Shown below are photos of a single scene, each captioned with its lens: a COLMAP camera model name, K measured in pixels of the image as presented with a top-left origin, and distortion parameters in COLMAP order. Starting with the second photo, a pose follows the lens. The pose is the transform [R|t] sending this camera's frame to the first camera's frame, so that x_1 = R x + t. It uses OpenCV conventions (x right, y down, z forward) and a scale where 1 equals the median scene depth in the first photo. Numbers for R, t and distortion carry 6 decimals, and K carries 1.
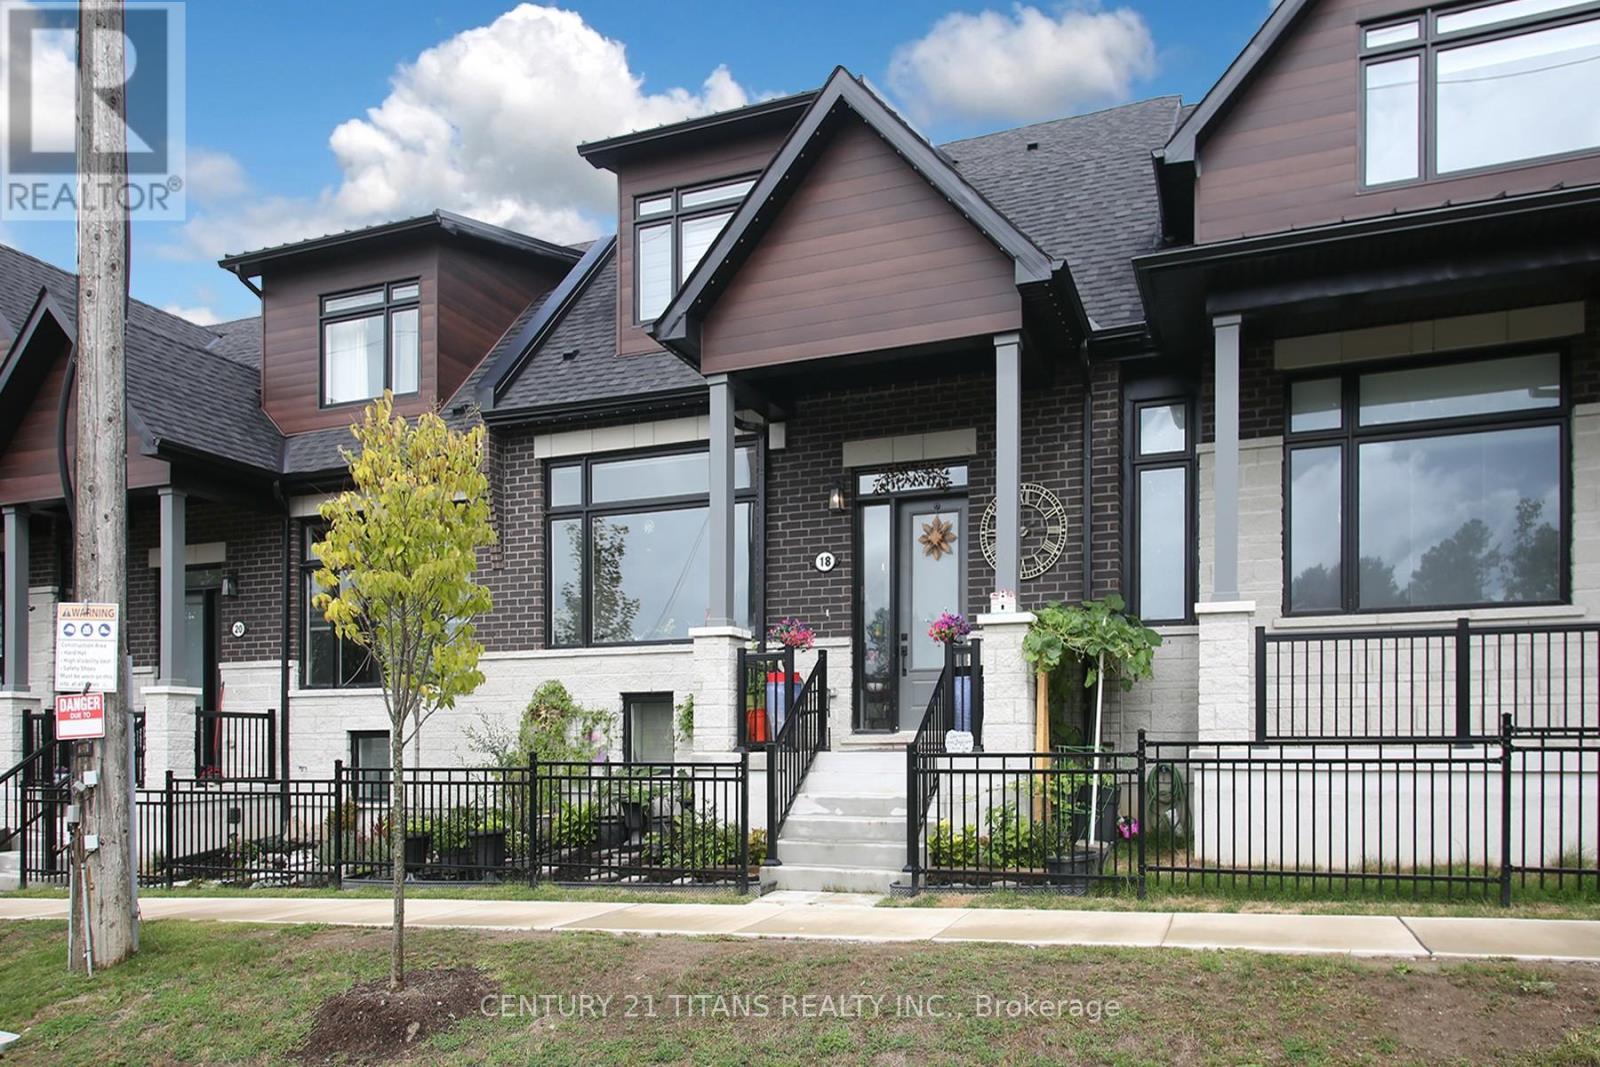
lens RADIAL K [[1036.3, 0, 800.0], [0, 1036.3, 566.7], [0, 0, 1]] dist [0.004592, -0.001236]
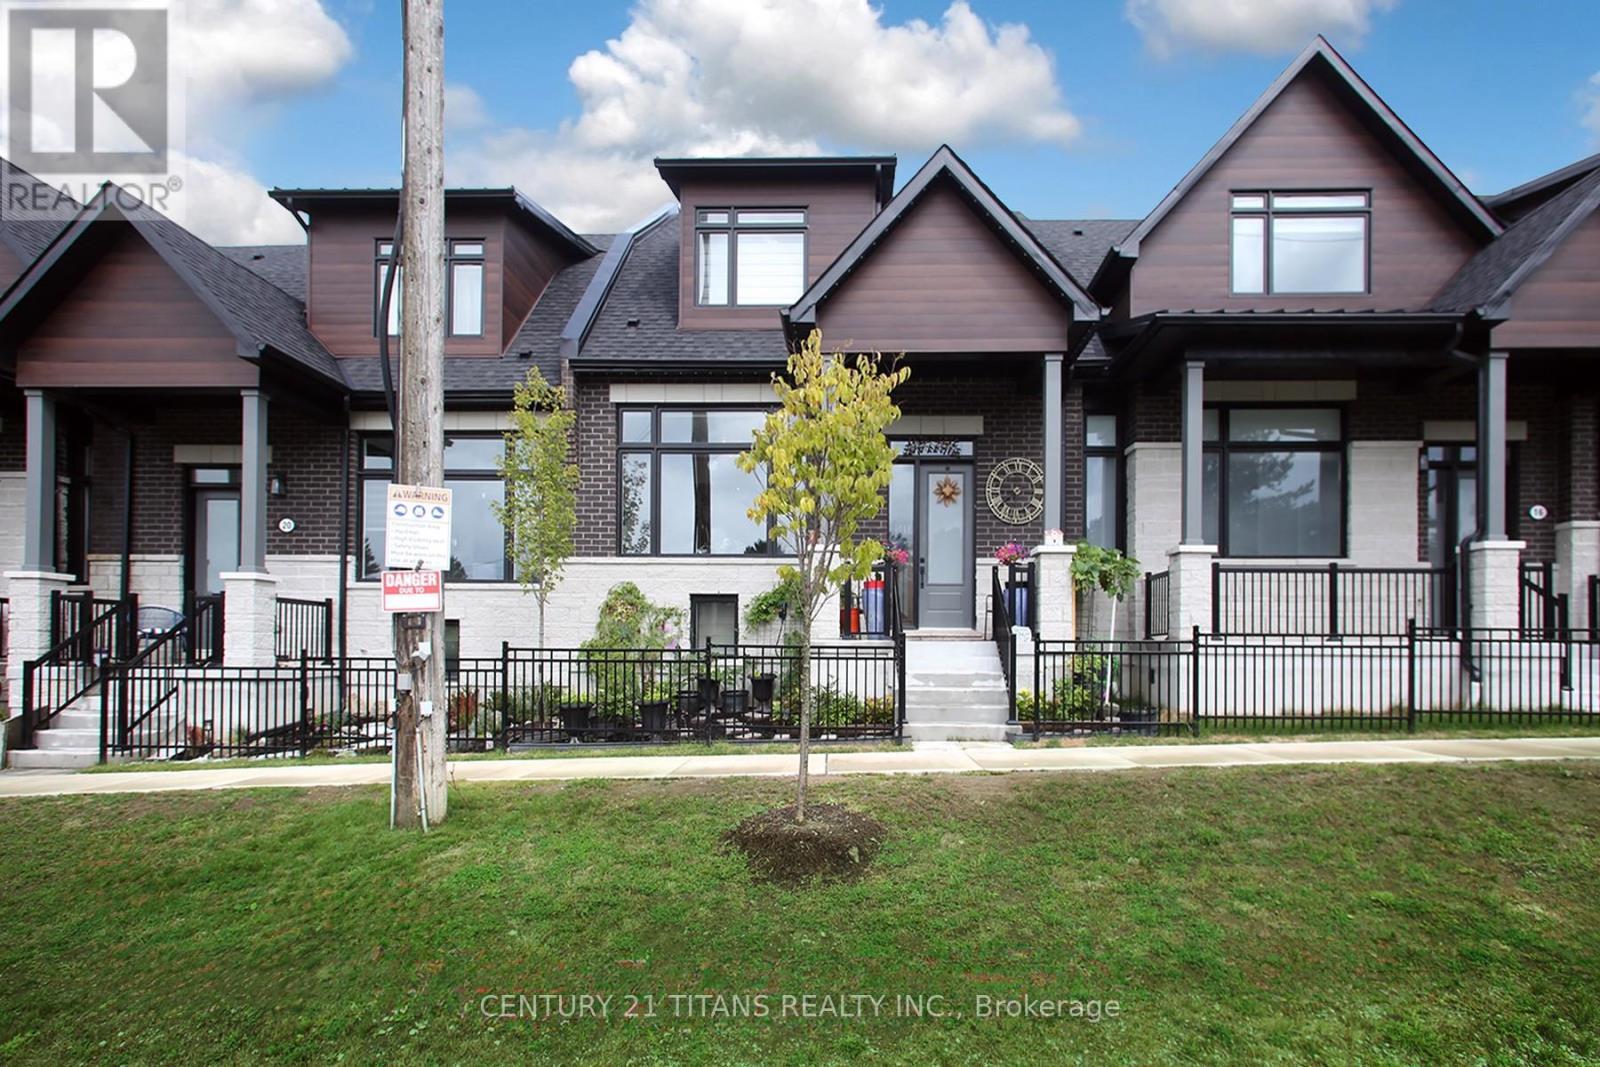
lens RADIAL K [[755.6, 0, 807.8], [0, 755.6, 516.3], [0, 0, 1]] dist [-0.013347, 0.011844]
pose [[0.946756, 0.067837, 0.314725, -0.376238], [-0.067002, 0.997662, -0.013486, 0.033898], [-0.314904, -0.008319, 0.949087, 0.090858]]
